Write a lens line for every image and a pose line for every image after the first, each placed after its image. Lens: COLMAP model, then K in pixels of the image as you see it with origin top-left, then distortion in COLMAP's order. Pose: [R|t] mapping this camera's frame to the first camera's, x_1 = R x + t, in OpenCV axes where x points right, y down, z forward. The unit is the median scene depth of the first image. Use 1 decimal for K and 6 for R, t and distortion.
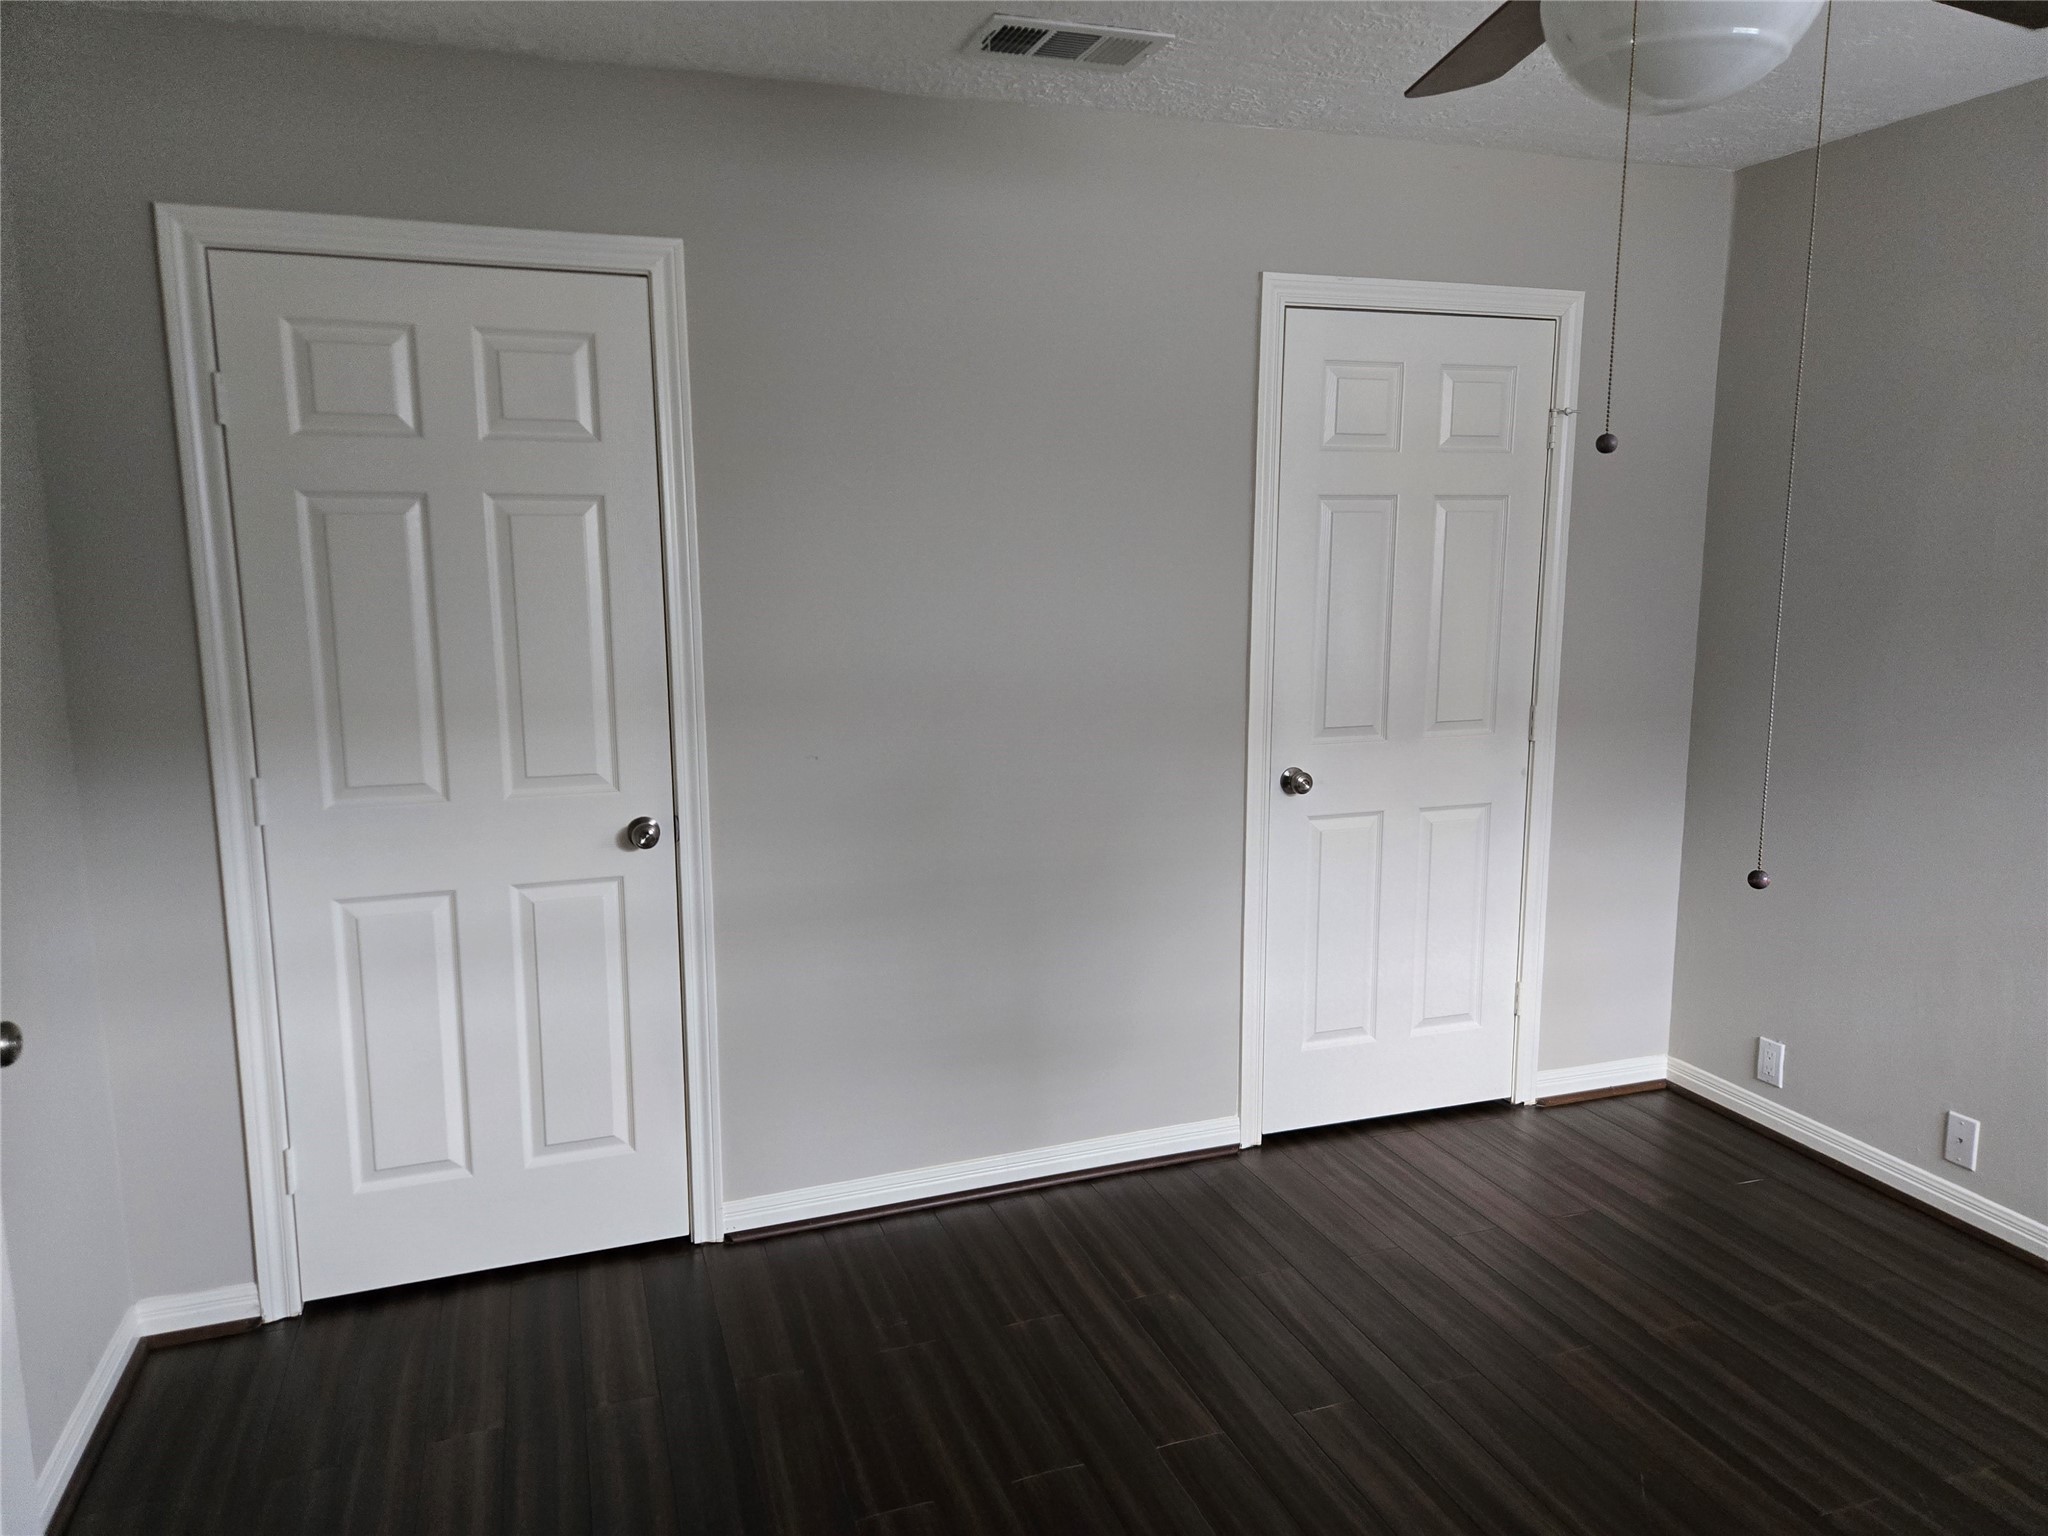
lens RADIAL K [[1379.1, 0, 1007.5], [0, 1379.1, 762.5], [0, 0, 1]] dist [0.069295, -0.053393]
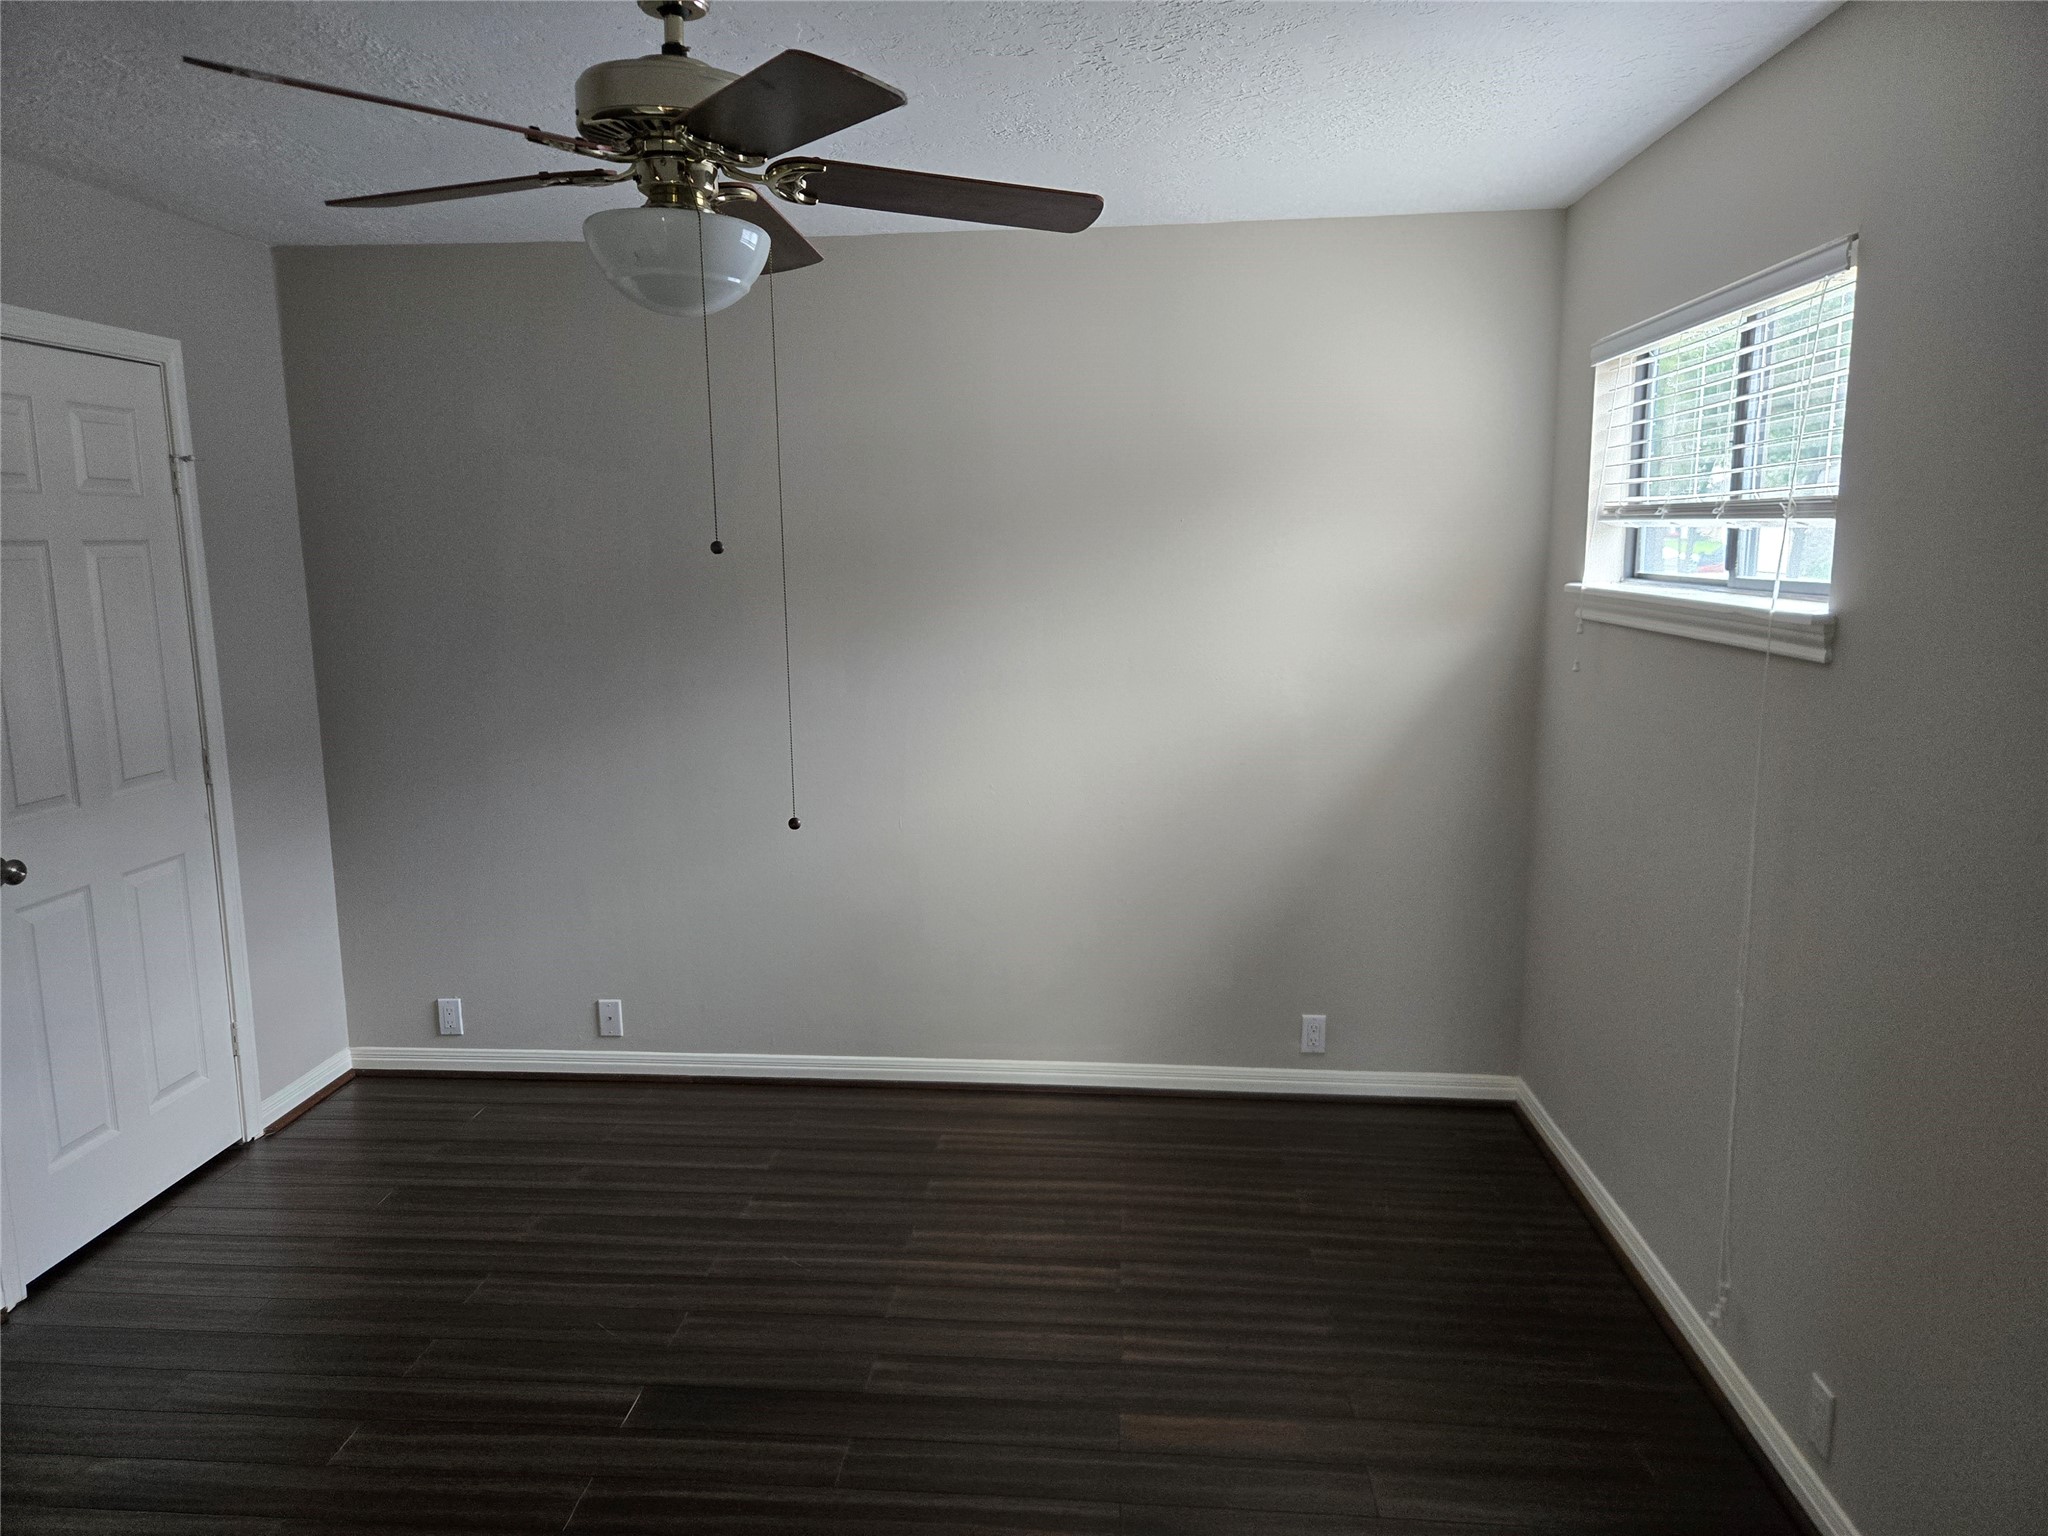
lens RADIAL K [[1379.1, 0, 1014.3], [0, 1379.1, 779.0], [0, 0, 1]] dist [0.069295, -0.053393]
pose [[0.397242, -0.159554, 0.903737, -0.313758], [0.153134, 0.982488, 0.106146, -0.038516], [-0.904847, 0.096228, 0.414719, 0.056891]]
